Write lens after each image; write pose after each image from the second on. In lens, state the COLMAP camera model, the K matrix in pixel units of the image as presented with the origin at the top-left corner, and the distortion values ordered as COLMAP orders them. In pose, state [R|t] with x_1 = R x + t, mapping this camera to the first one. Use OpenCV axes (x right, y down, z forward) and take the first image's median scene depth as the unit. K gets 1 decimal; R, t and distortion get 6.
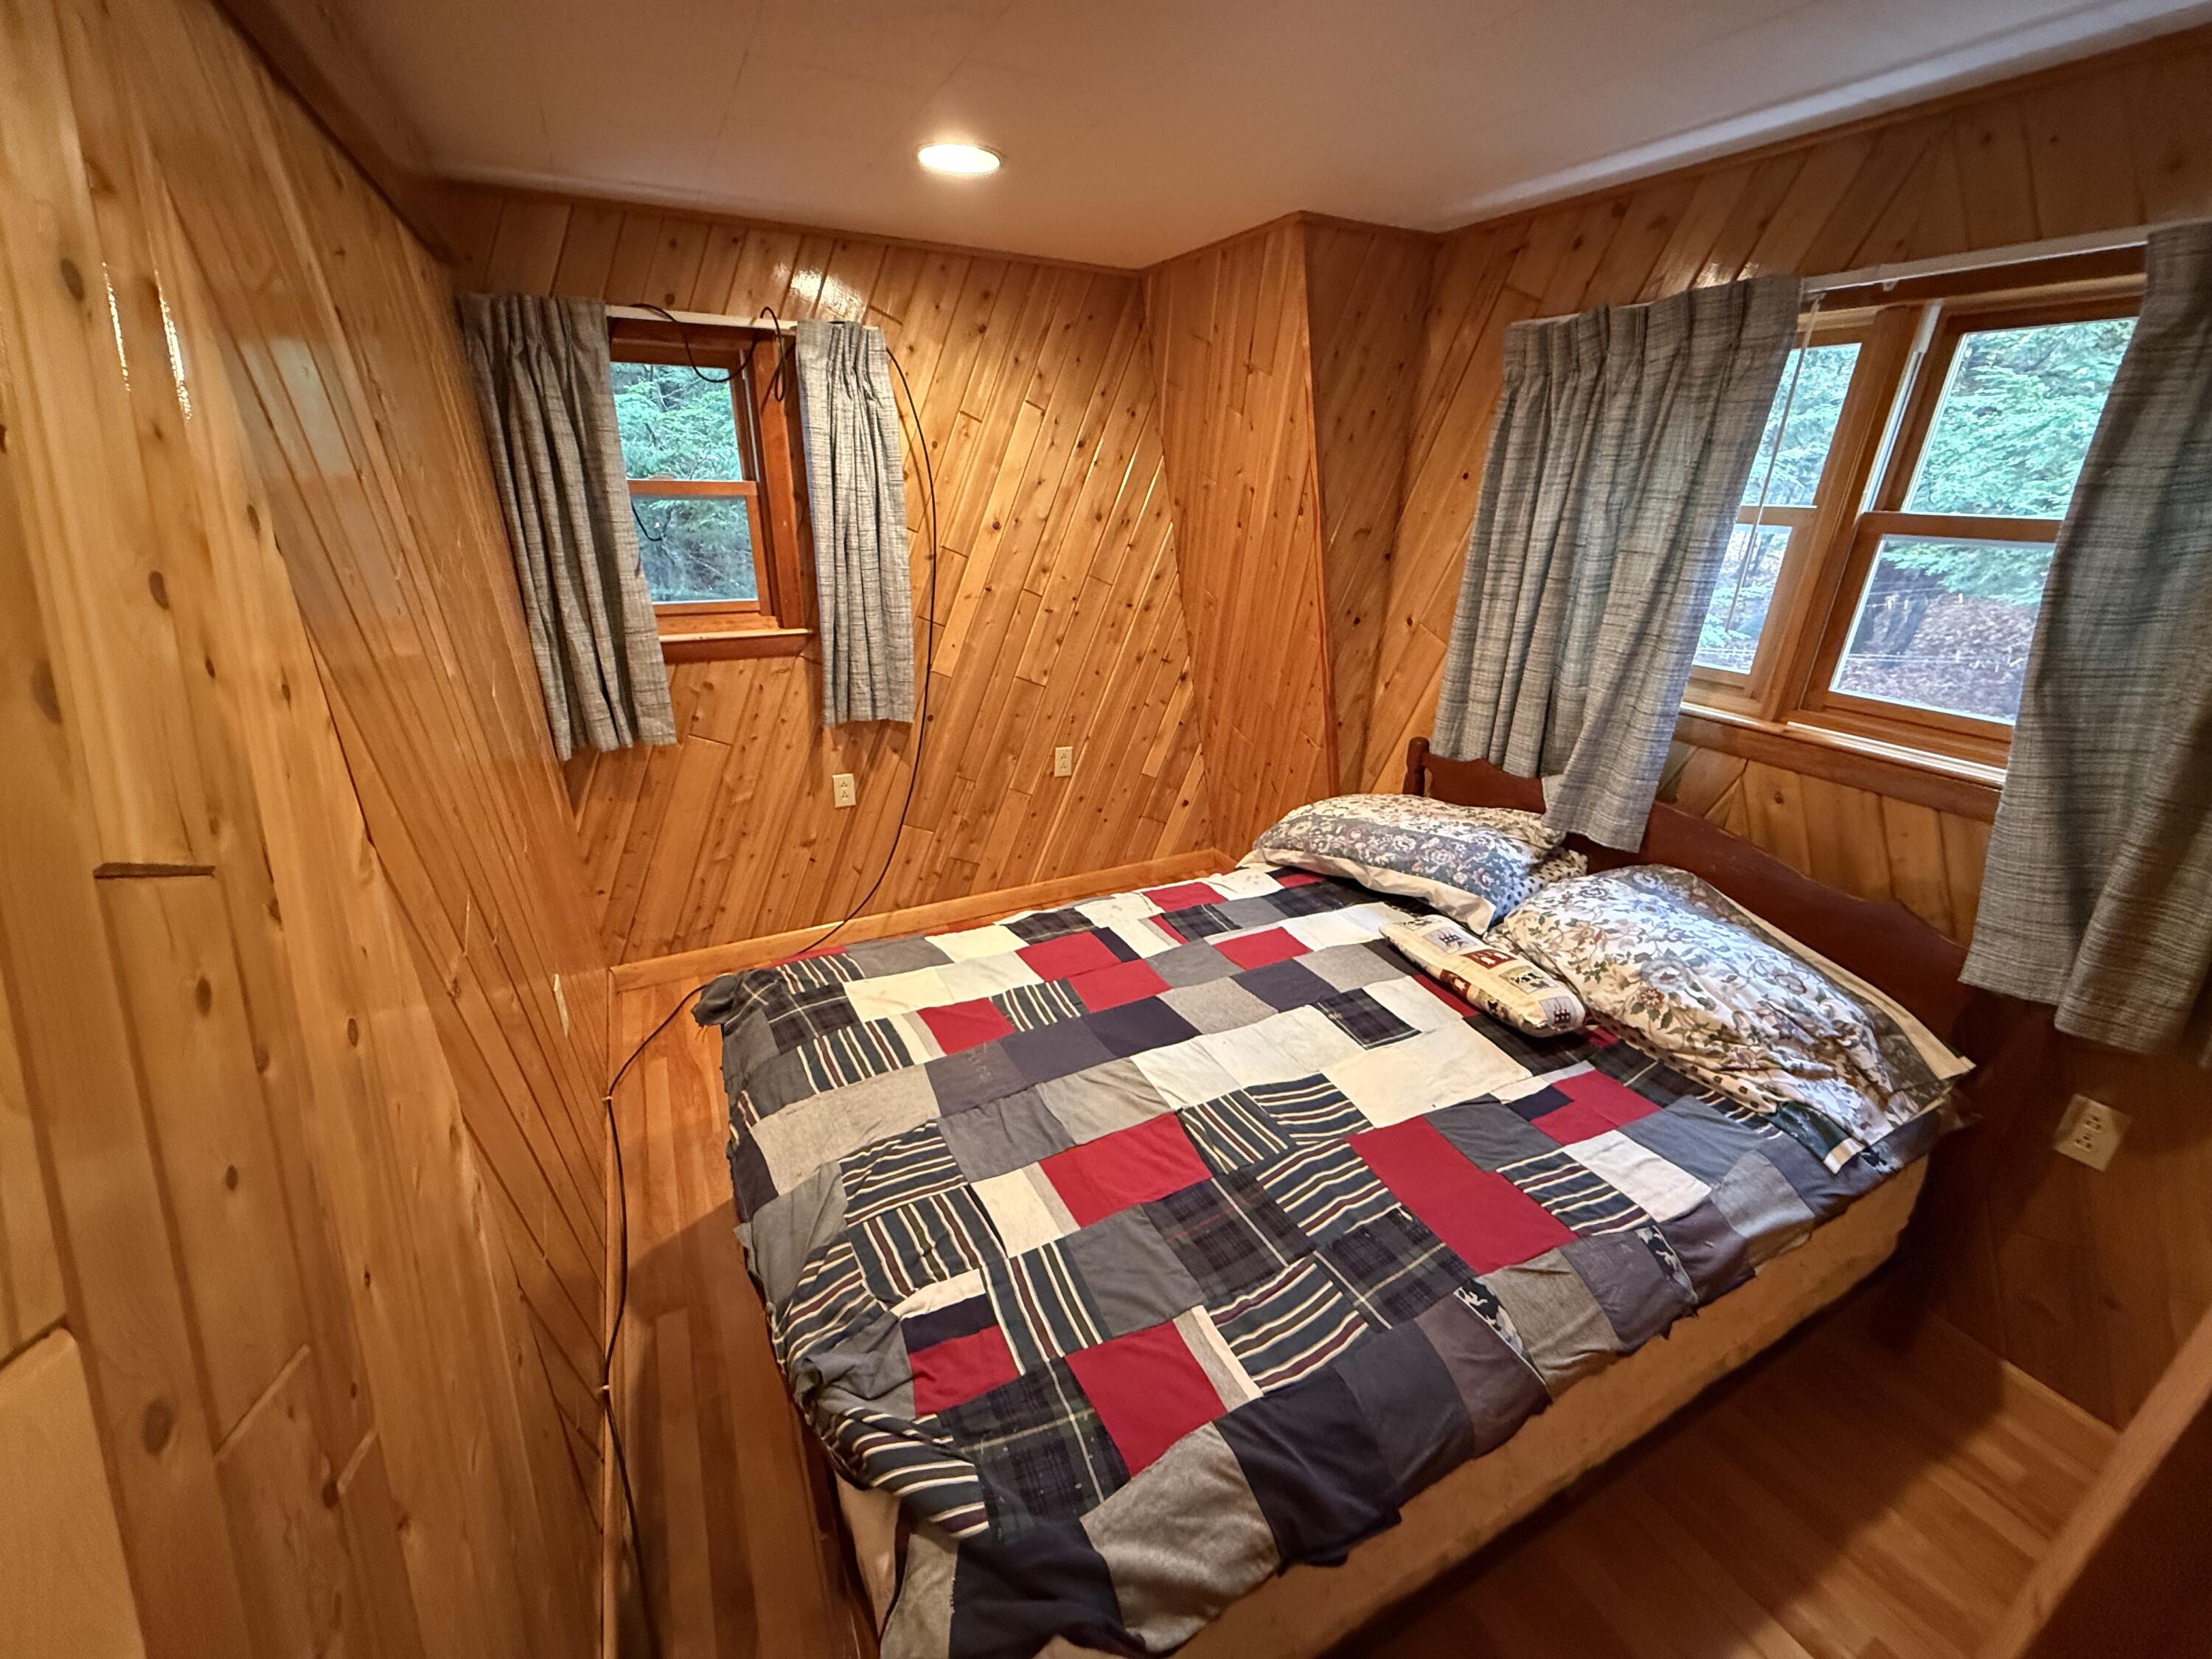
lens RADIAL K [[876.8, 0, 1100.1], [0, 876.8, 831.7], [0, 0, 1]] dist [-0.000561, -0.000032]
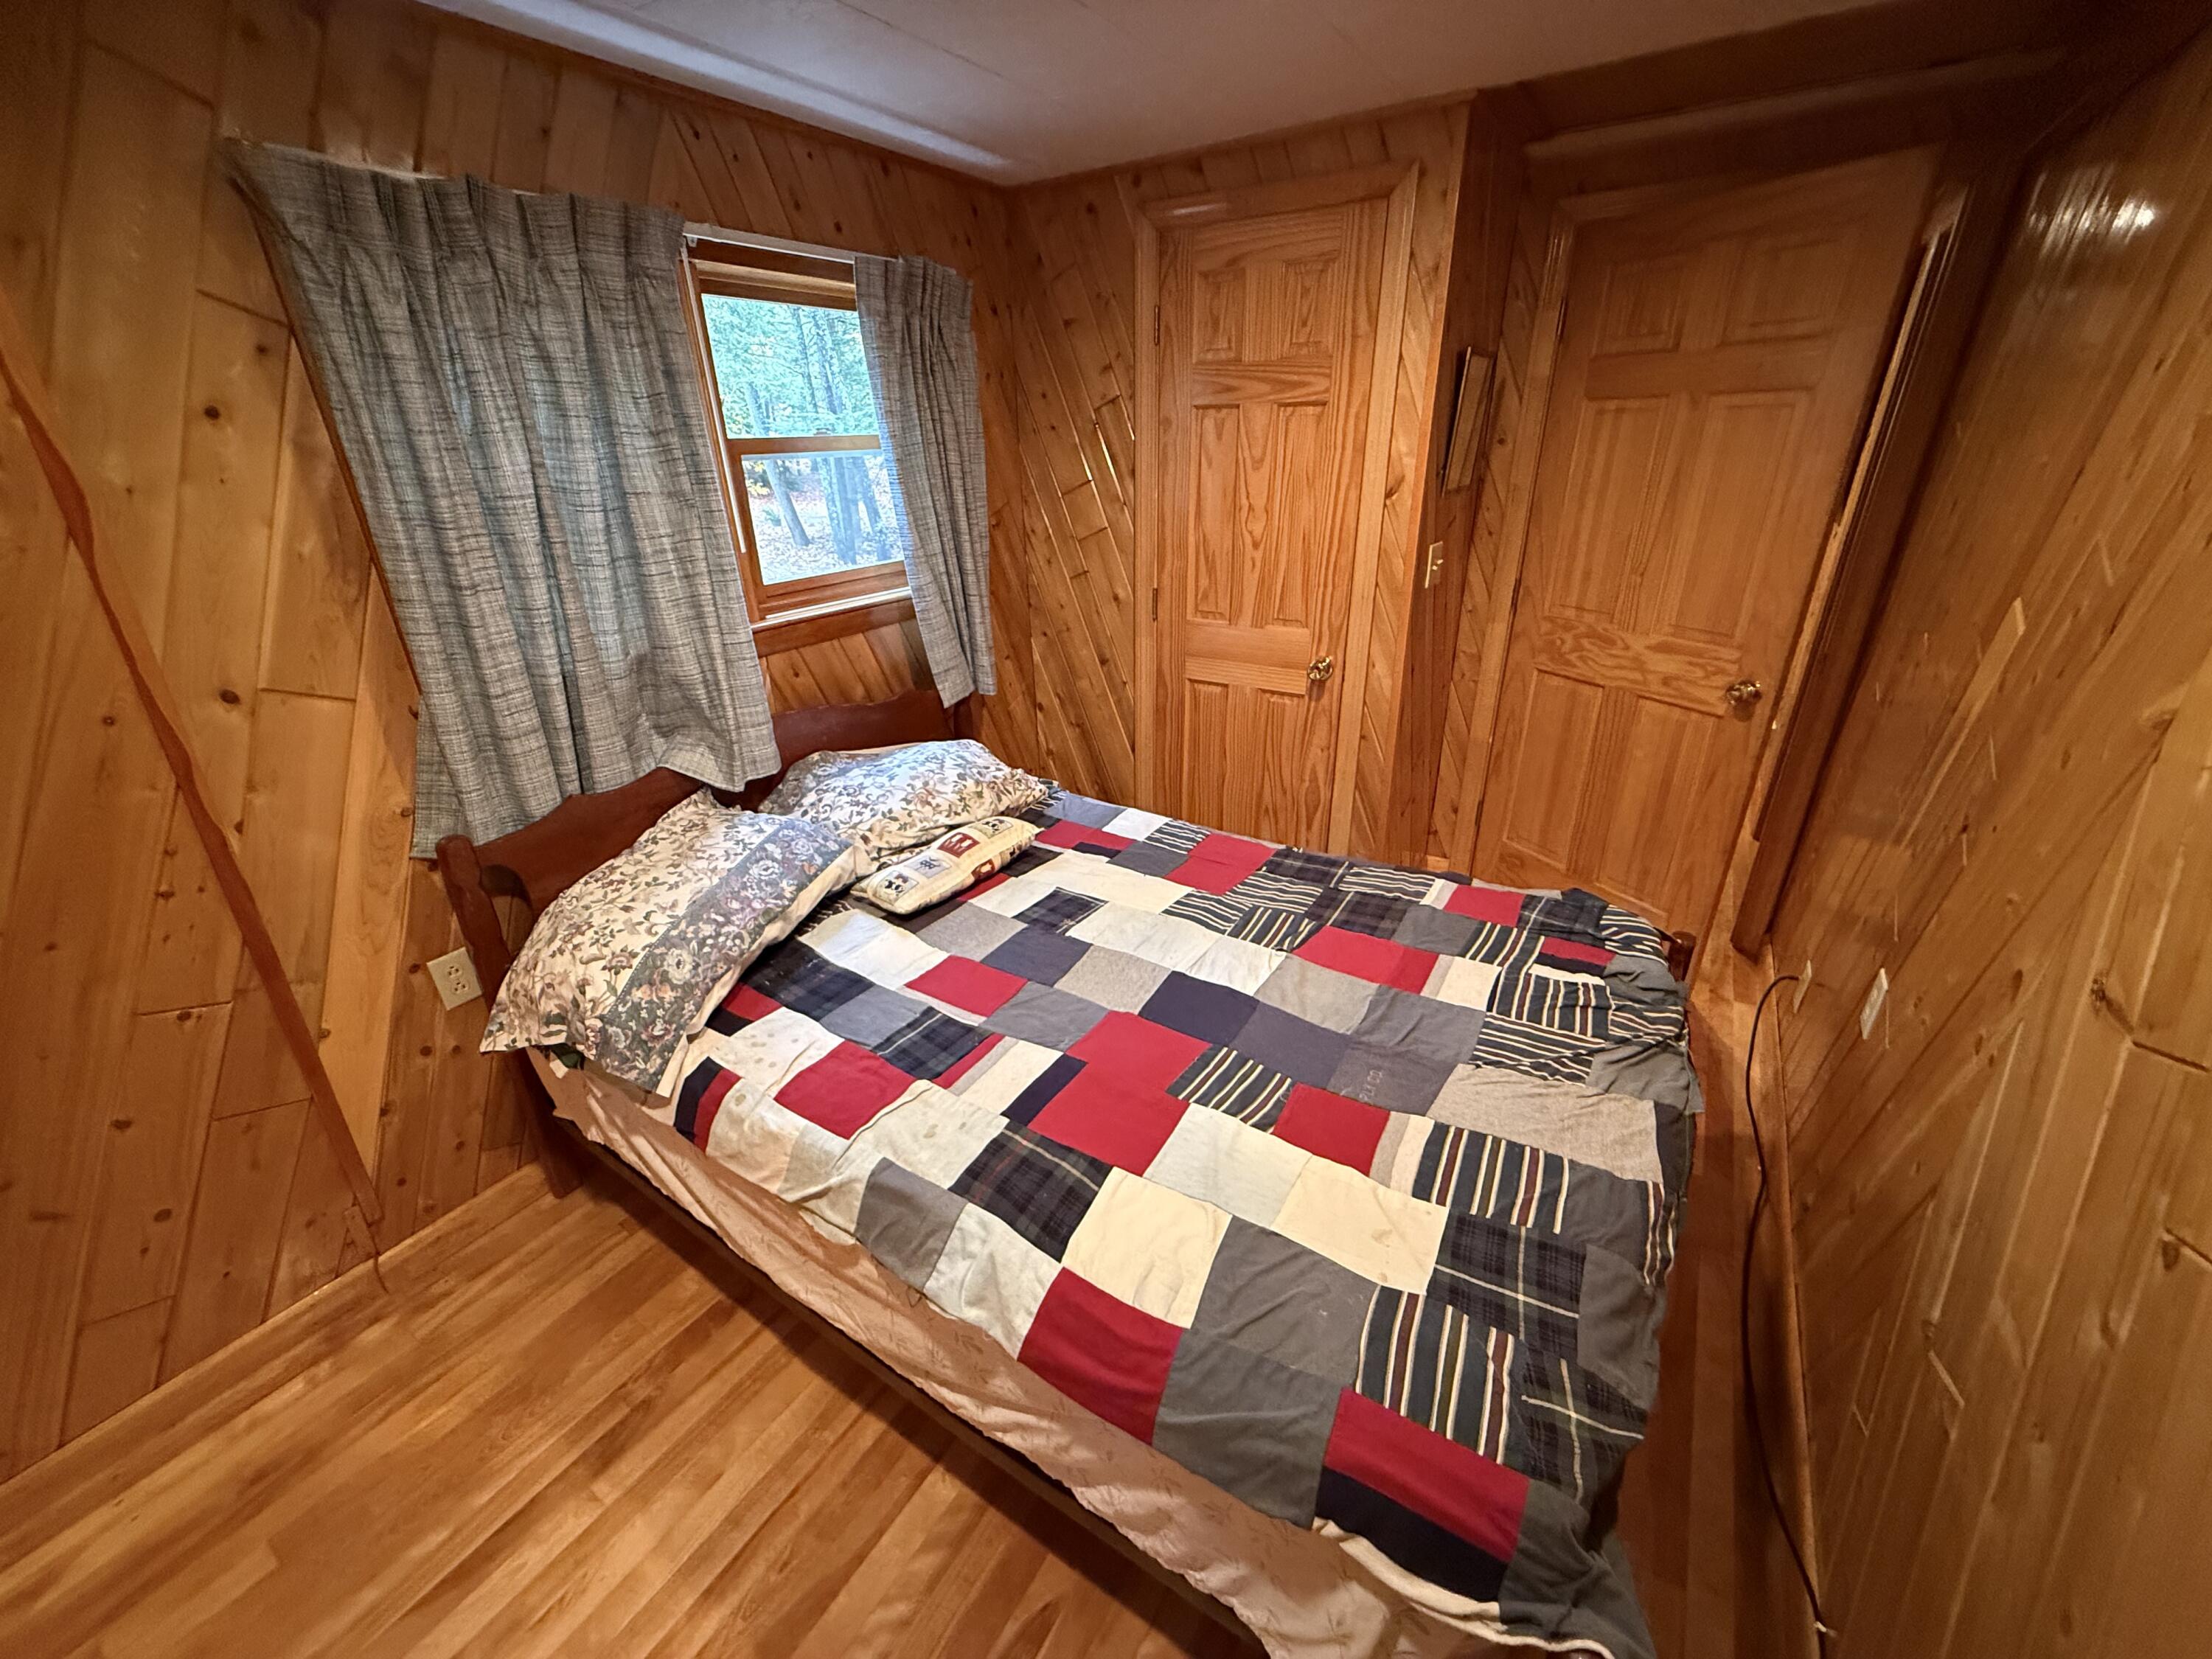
lens RADIAL K [[876.8, 0, 1104.2], [0, 876.8, 820.1], [0, 0, 1]] dist [-0.000561, -0.000032]
pose [[-0.495269, -0.354880, 0.792949, -0.548137], [0.347781, 0.755432, 0.555311, -0.457060], [-0.796088, 0.550801, -0.250722, 1.172361]]
